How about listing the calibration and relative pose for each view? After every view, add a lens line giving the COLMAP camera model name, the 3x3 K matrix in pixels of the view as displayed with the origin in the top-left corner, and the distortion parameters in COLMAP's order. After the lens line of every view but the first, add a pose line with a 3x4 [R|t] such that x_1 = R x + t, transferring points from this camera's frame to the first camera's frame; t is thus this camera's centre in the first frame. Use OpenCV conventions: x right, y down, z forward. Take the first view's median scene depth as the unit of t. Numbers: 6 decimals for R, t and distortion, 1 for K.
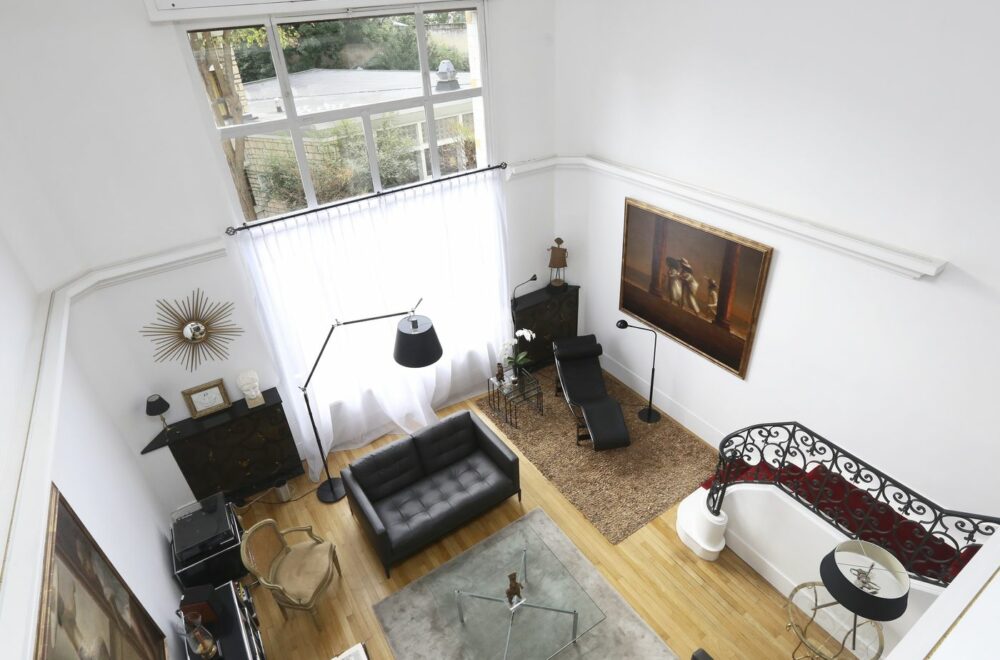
lens RADIAL K [[527.7, 0, 519.1], [0, 527.7, 353.8], [0, 0, 1]] dist [-0.000114, 0.000578]
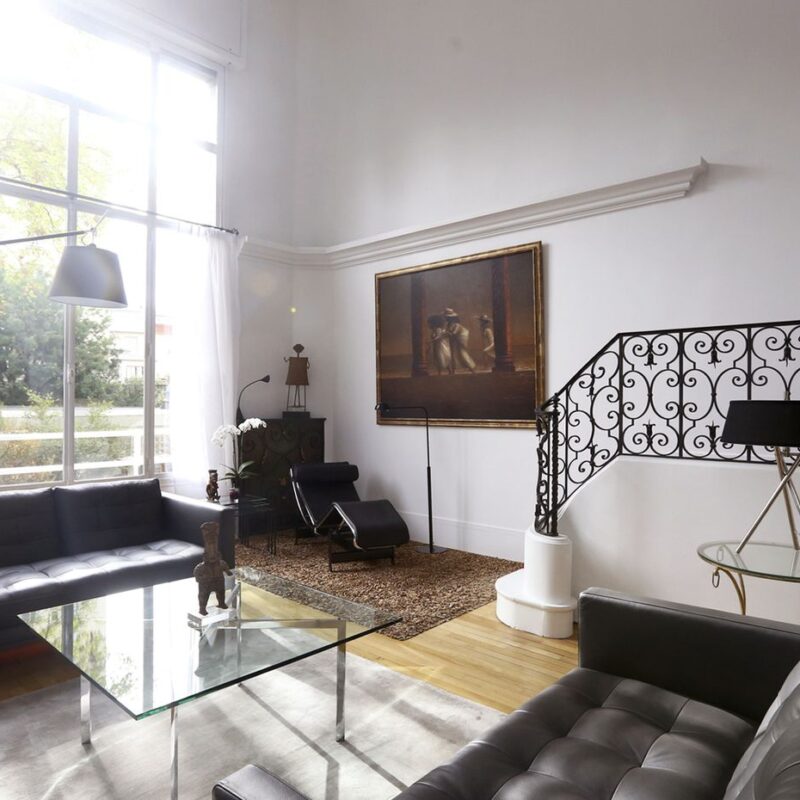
lens RADIAL K [[620.6, 0, 400.0], [0, 620.6, 400.0], [0, 0, 1]] dist [-0.008128, -0.004848]
pose [[0.971548, 0.050262, 0.231450, 0.011249], [0.096033, 0.809690, -0.578947, 0.494286], [-0.216502, 0.584702, 0.781825, 0.305241]]
